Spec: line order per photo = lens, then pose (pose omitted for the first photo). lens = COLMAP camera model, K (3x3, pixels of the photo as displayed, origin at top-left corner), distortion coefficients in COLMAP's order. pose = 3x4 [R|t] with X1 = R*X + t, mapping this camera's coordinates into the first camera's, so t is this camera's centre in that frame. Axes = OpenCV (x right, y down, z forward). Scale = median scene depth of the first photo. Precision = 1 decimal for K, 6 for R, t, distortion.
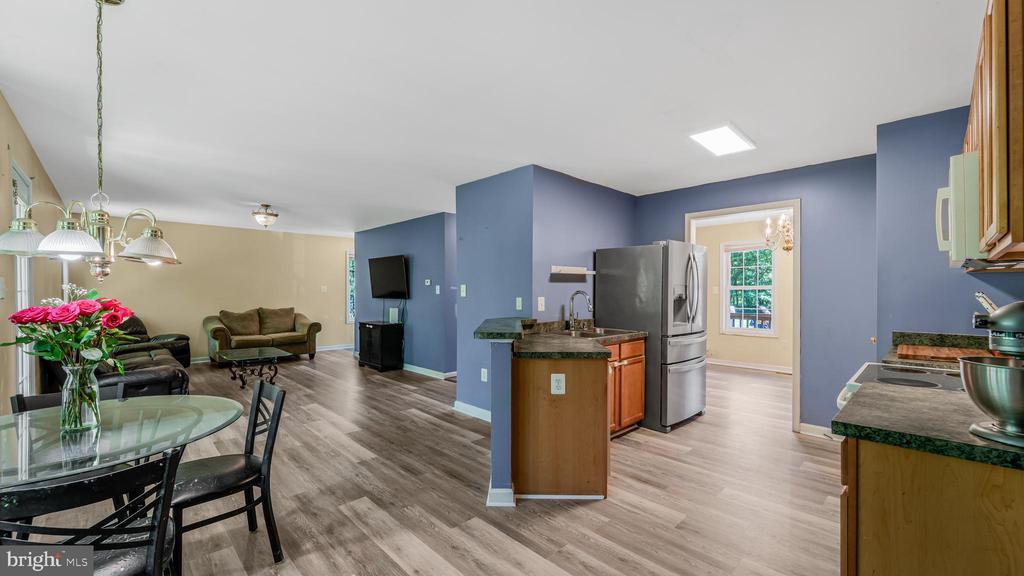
lens RADIAL K [[415.7, 0, 511.9], [0, 415.7, 291.3], [0, 0, 1]] dist [-0.000446, 0.000247]
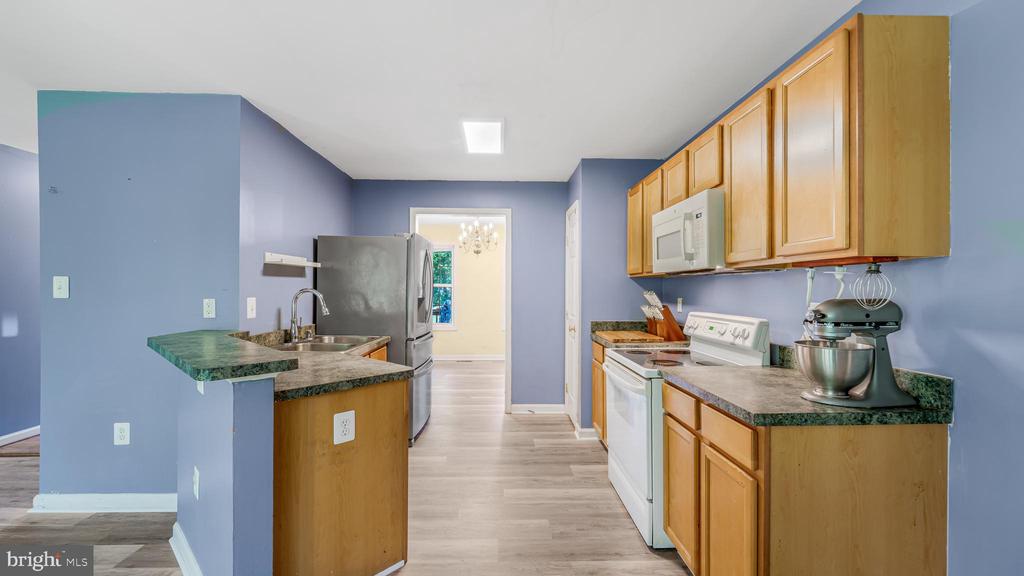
lens RADIAL K [[407.7, 0, 513.8], [0, 407.7, 290.4], [0, 0, 1]] dist [0.000620, -0.000006]
pose [[0.674852, 0.000198, 0.737953, -0.116740], [-0.003370, 0.999990, 0.002813, -0.000959], [-0.737945, -0.004385, 0.674846, 0.215753]]
